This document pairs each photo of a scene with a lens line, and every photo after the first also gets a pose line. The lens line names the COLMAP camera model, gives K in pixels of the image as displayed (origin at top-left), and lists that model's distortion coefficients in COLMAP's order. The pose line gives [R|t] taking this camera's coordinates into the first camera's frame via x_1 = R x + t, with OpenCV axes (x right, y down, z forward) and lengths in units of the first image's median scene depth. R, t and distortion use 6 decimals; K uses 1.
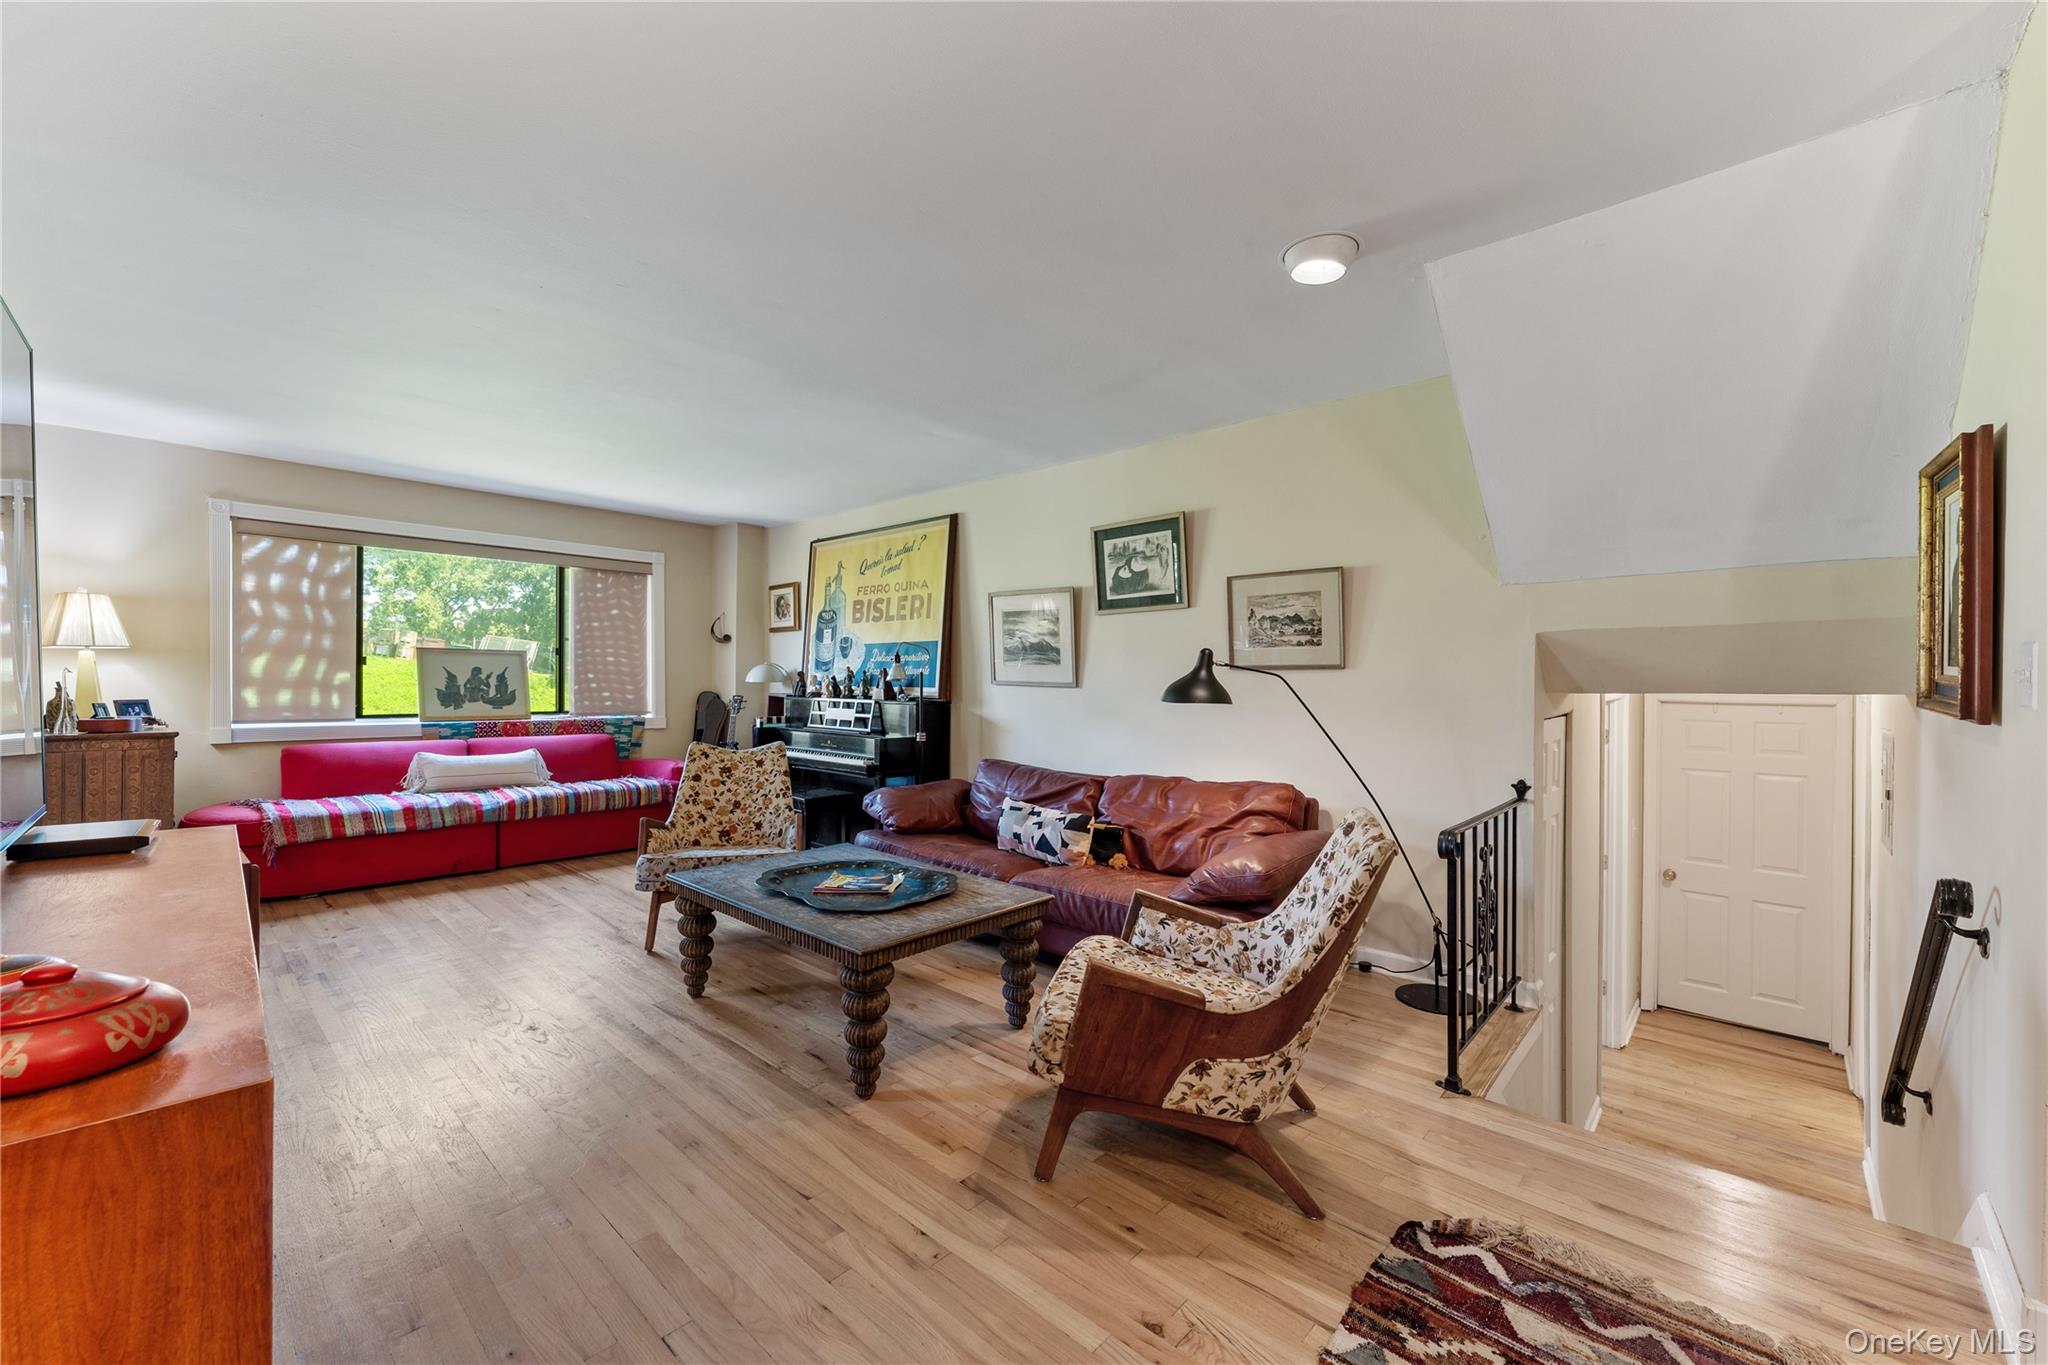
lens RADIAL K [[820.6, 0, 1026.5], [0, 820.6, 691.3], [0, 0, 1]] dist [-0.006433, 0.000016]
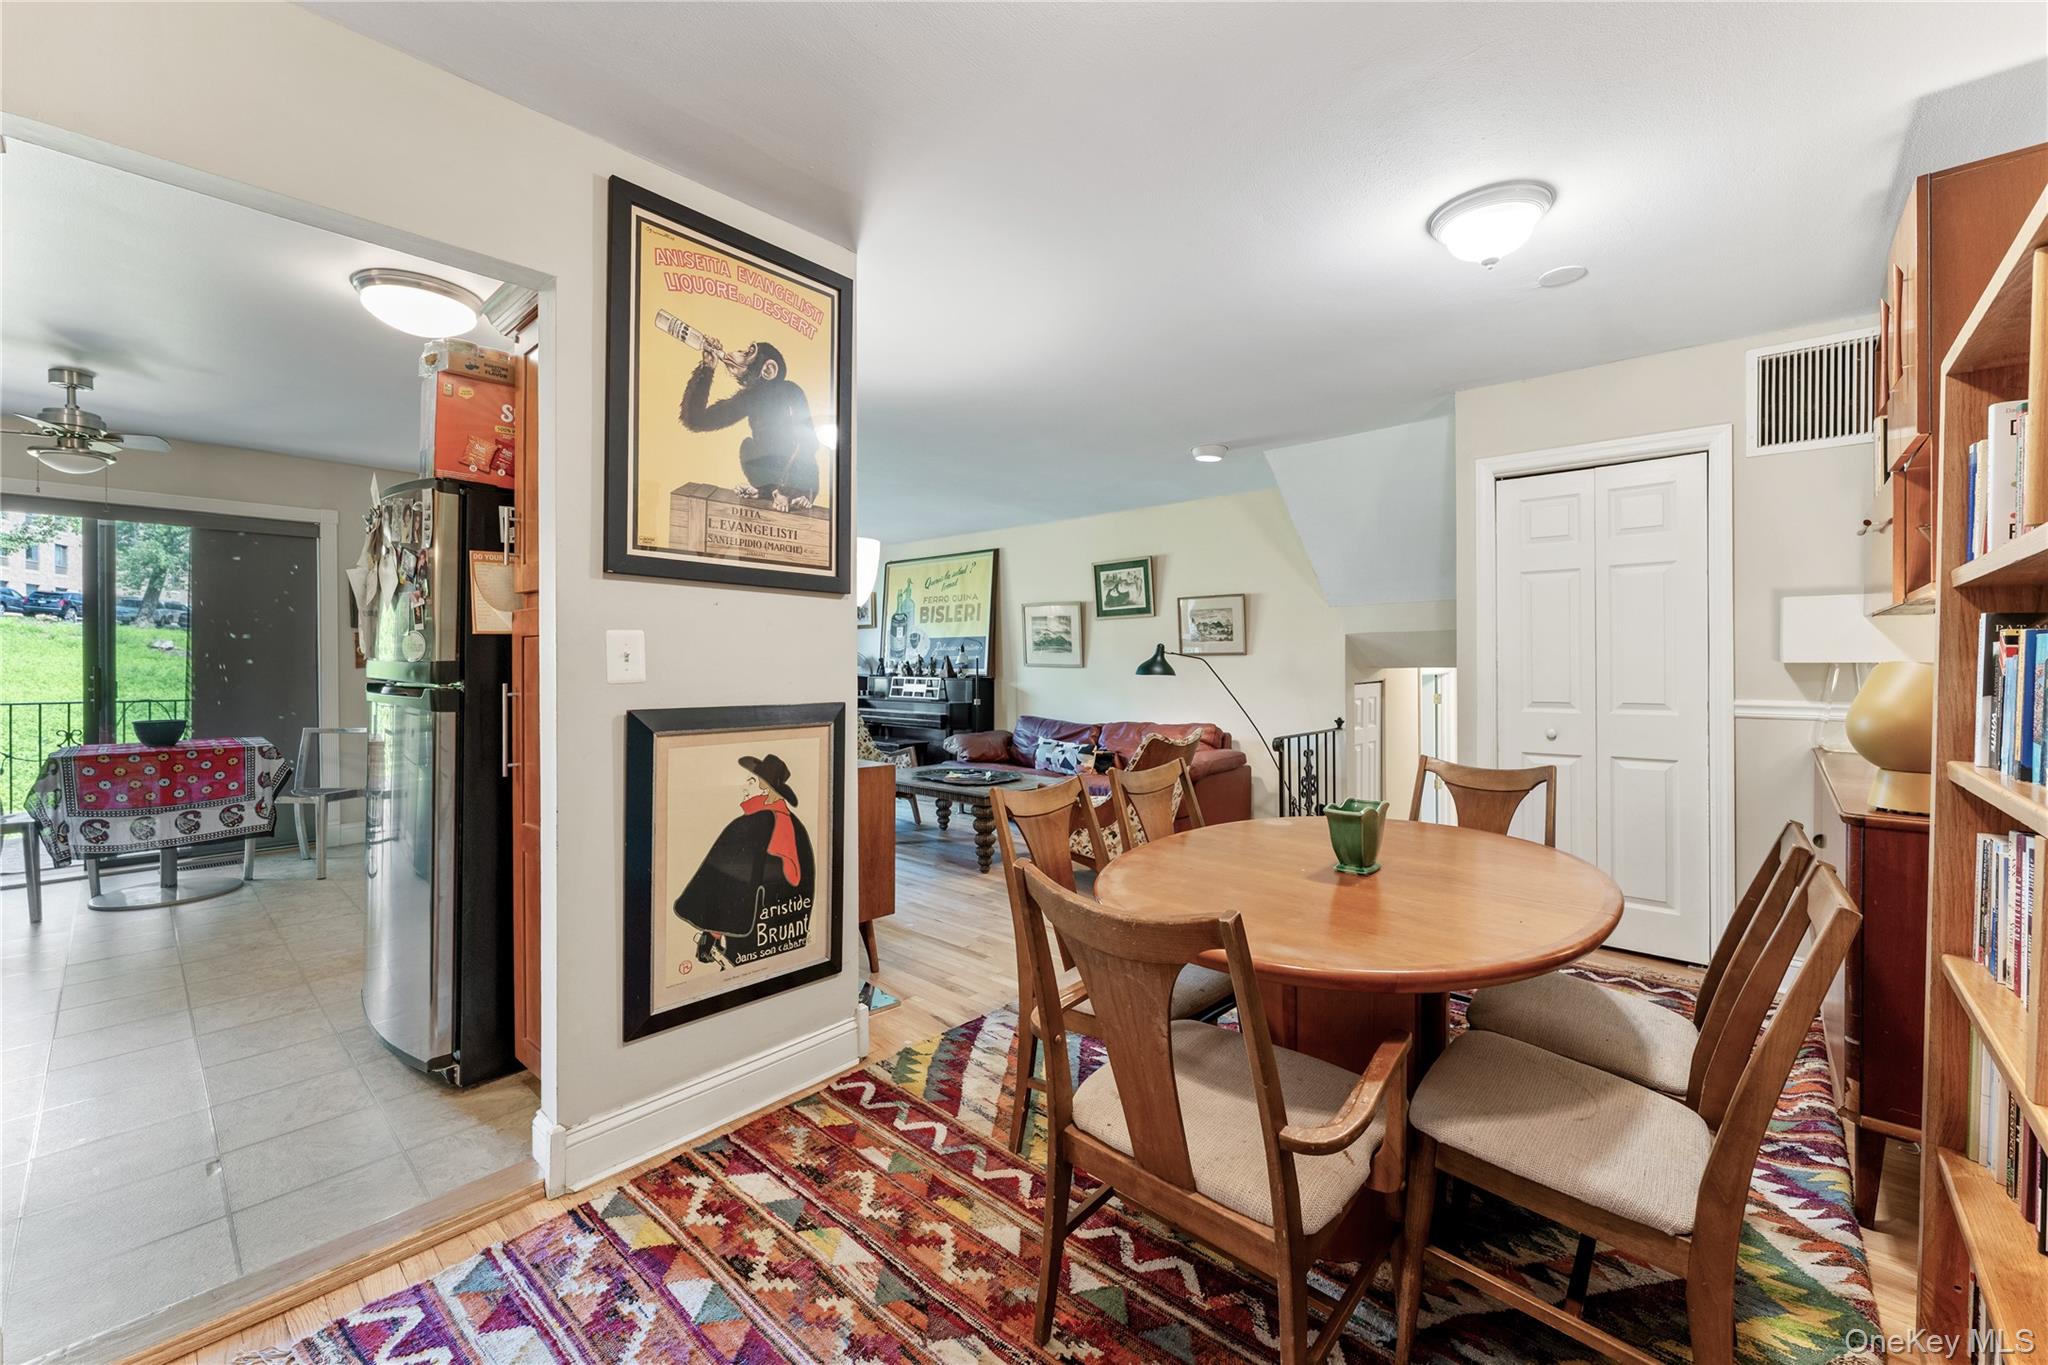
lens RADIAL K [[820.6, 0, 1021.3], [0, 820.6, 667.1], [0, 0, 1]] dist [-0.006433, 0.000016]
pose [[0.999971, -0.006356, 0.004136, -0.060472], [0.006395, 0.999934, -0.009567, 0.008494], [-0.004075, 0.009593, 0.999946, -0.528488]]
